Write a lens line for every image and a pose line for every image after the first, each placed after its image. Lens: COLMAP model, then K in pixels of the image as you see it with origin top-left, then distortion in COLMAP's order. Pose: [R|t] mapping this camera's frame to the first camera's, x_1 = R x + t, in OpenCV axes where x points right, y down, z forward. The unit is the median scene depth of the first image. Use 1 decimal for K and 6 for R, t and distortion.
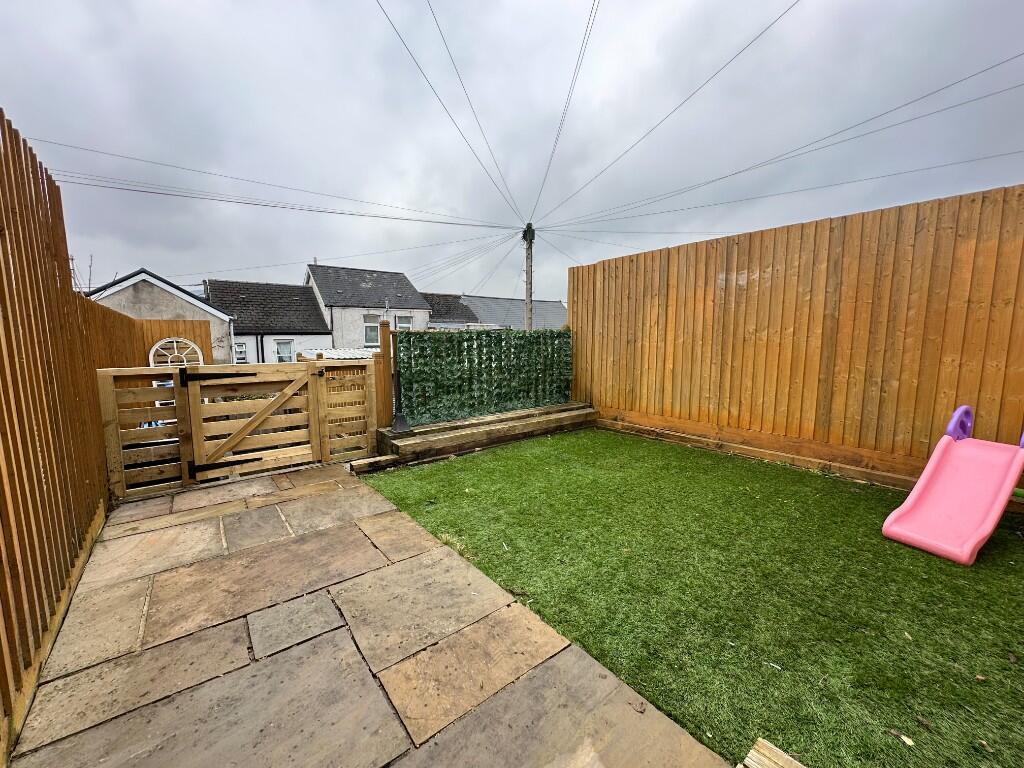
lens RADIAL K [[406.6, 0, 511.9], [0, 406.6, 384.6], [0, 0, 1]] dist [-0.002069, -0.000195]
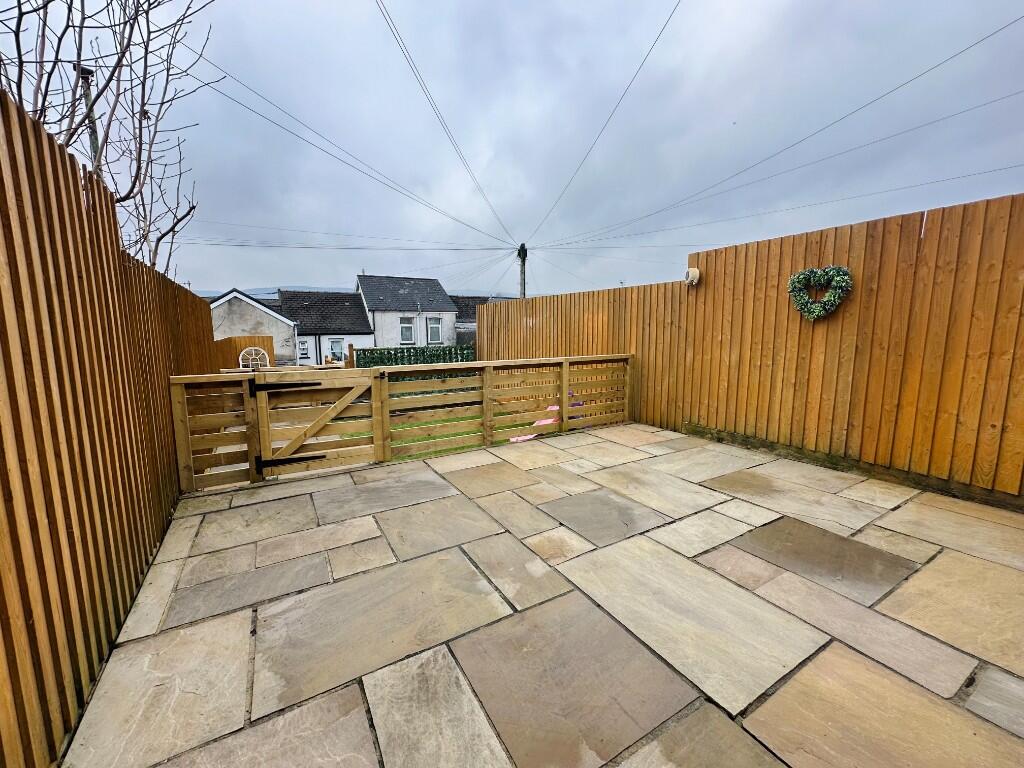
lens RADIAL K [[406.6, 0, 511.8], [0, 406.6, 384.0], [0, 0, 1]] dist [-0.002069, -0.000195]
pose [[0.989869, 0.018283, -0.140804, 0.142074], [-0.015637, 0.999680, 0.019875, -0.004325], [0.141122, -0.017472, 0.989838, -0.151502]]
